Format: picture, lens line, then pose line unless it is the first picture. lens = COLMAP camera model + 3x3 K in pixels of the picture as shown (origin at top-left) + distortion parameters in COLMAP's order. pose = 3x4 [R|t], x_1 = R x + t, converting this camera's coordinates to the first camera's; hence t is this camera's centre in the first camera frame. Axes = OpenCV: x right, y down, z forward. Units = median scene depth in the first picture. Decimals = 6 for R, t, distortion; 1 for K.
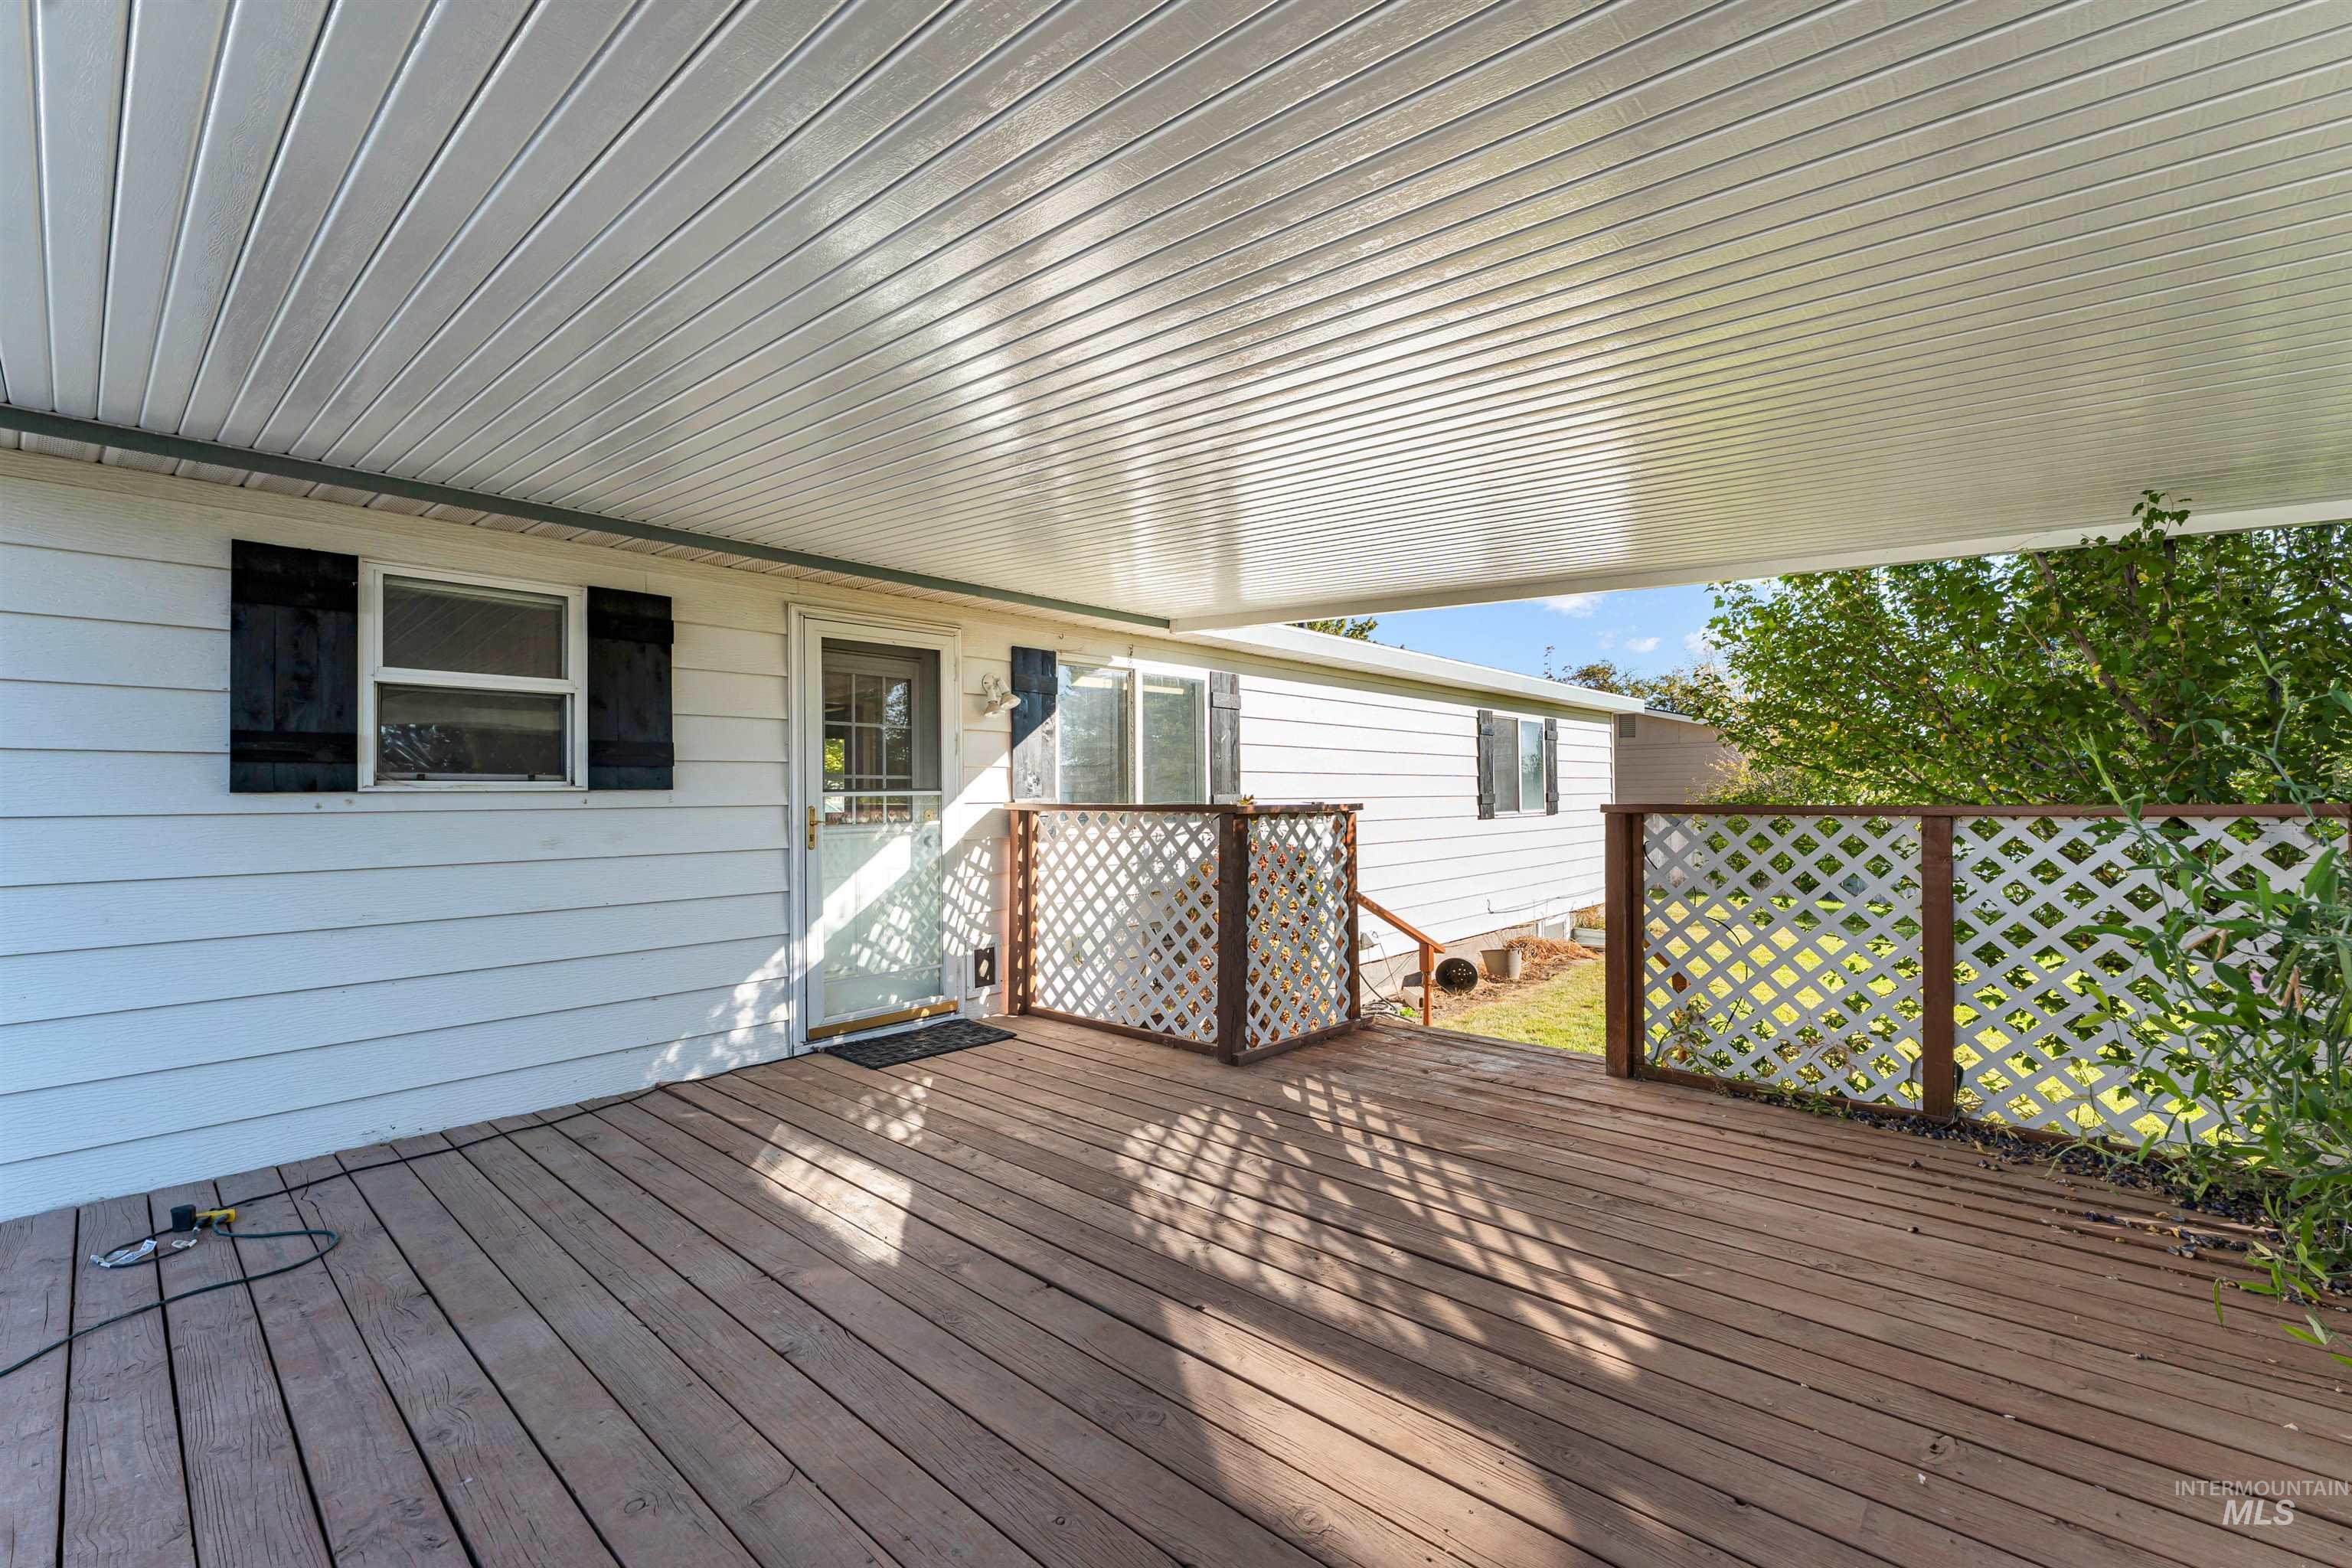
lens RADIAL K [[941.5, 0, 1176.0], [0, 941.5, 784.0], [0, 0, 1]] dist [-0.000719, -0.000433]
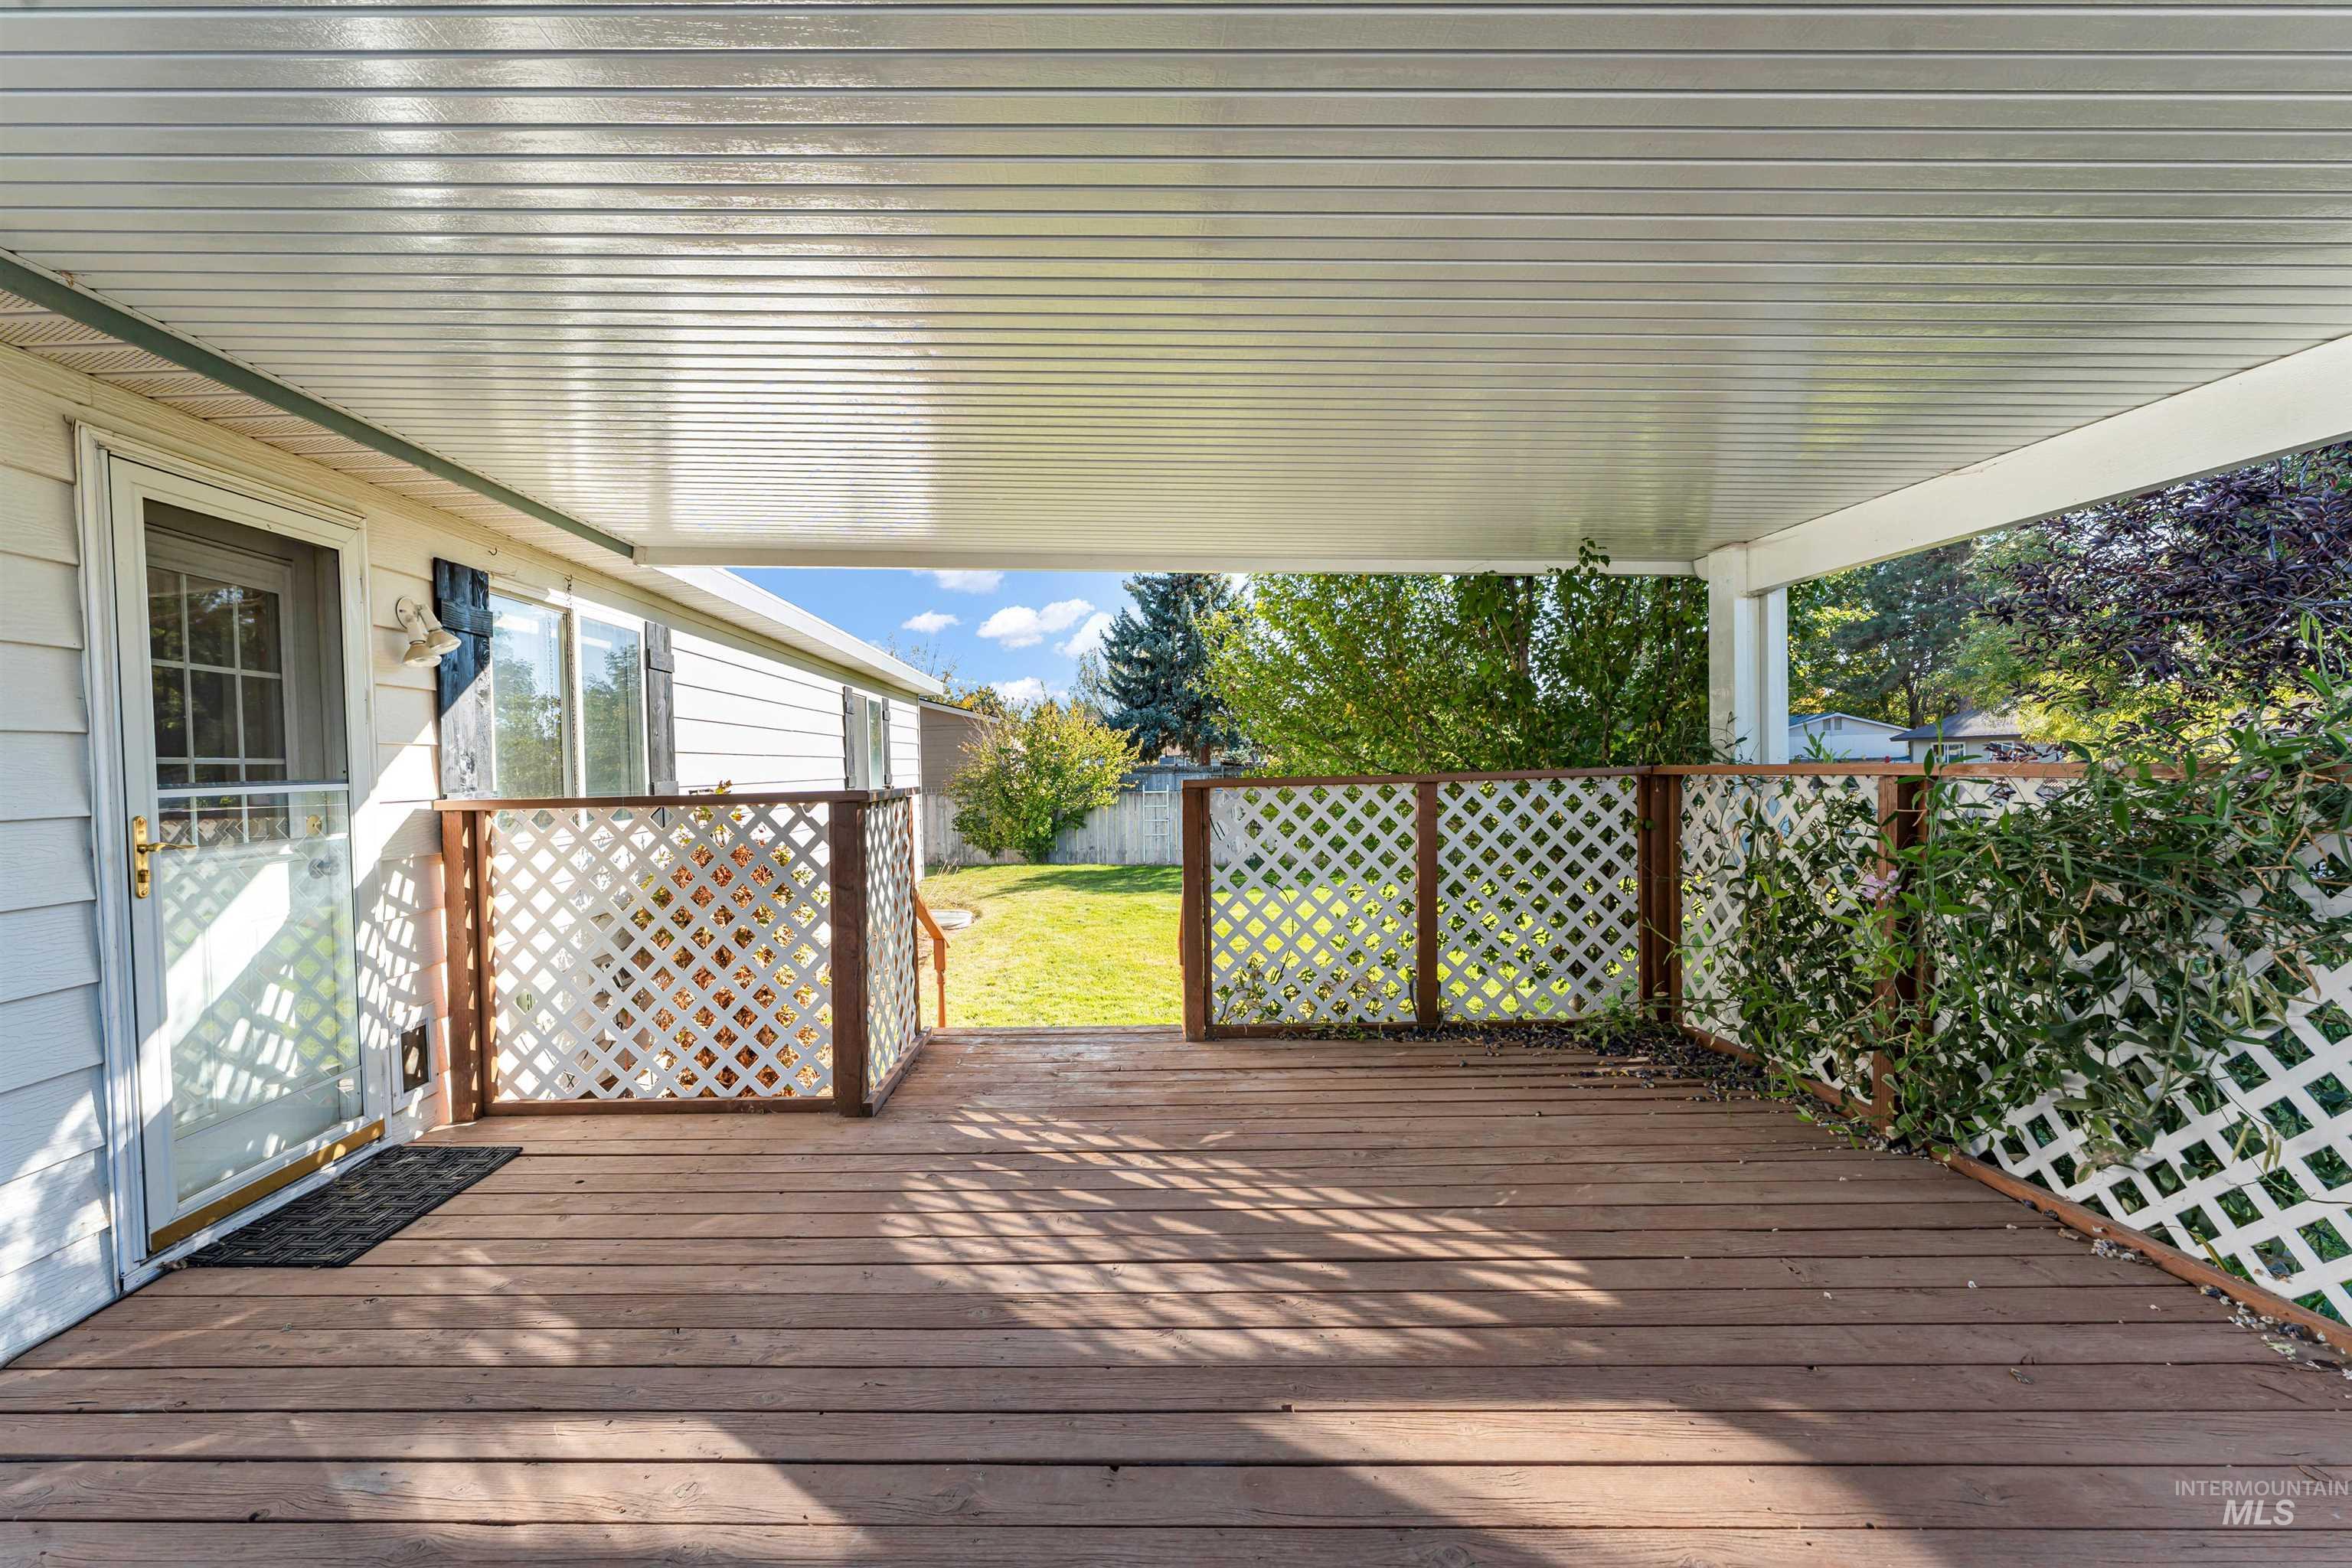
lens RADIAL K [[1000.2, 0, 1042.3], [0, 1000.2, 792.5], [0, 0, 1]] dist [-0.001018, -0.000524]
pose [[0.780883, -0.030355, 0.623939, -0.367820], [0.015622, 0.999455, 0.029072, 0.001544], [-0.624481, -0.012955, 0.780932, 0.263767]]
